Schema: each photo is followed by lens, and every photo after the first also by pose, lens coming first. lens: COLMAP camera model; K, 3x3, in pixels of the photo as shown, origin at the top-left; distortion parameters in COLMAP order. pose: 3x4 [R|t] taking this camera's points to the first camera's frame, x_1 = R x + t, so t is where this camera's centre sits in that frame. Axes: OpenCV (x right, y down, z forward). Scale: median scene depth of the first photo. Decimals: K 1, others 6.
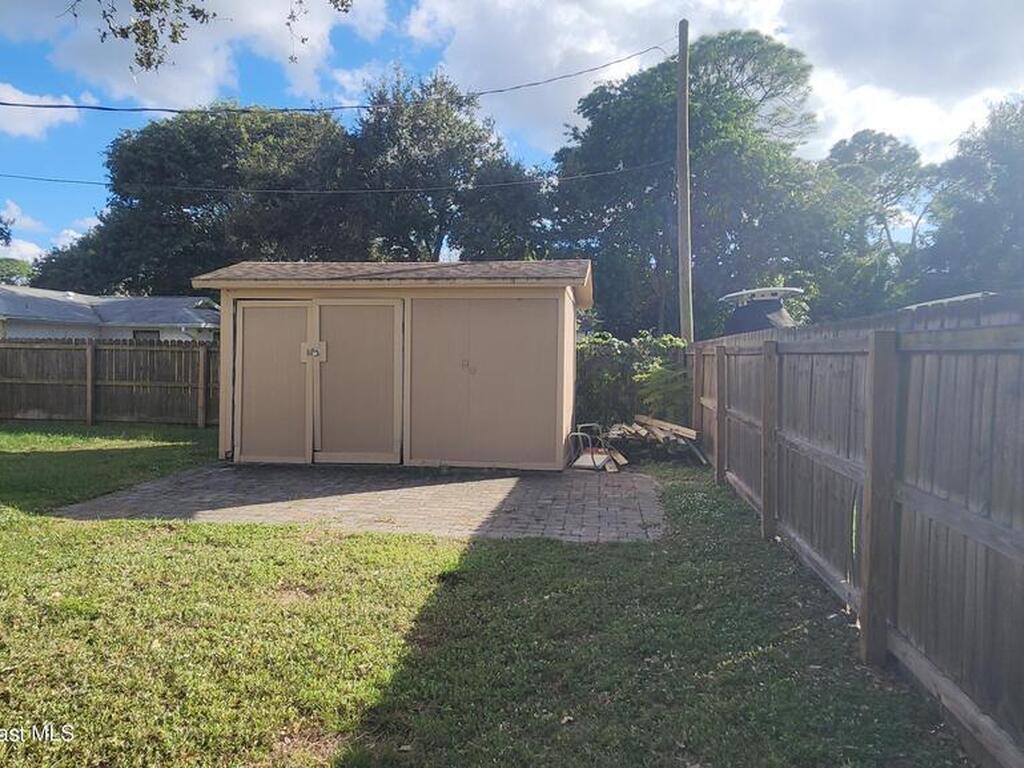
lens RADIAL K [[701.8, 0, 504.8], [0, 701.8, 371.1], [0, 0, 1]] dist [0.000691, 0.001445]
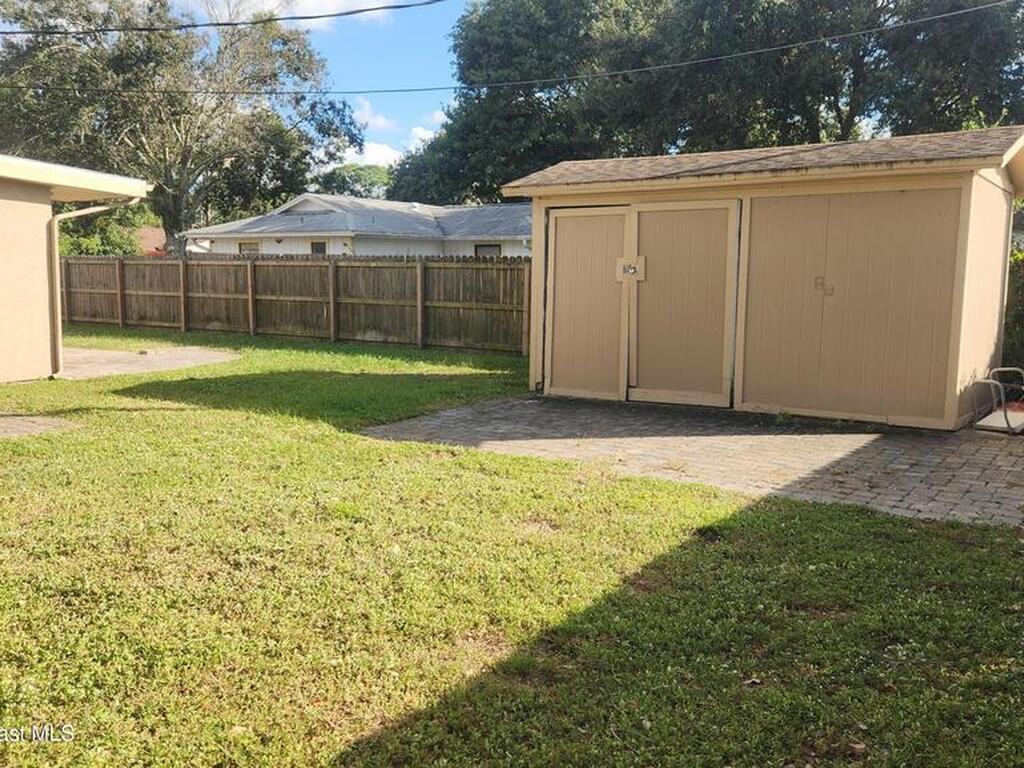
lens RADIAL K [[930.9, 0, 512.0], [0, 930.9, 384.0], [0, 0, 1]] dist [0.122253, -0.159702]
pose [[0.887669, 0.048946, -0.457874, 0.118934], [-0.003757, 0.995072, 0.099086, -0.000485], [0.460467, -0.086235, 0.883478, -0.060967]]
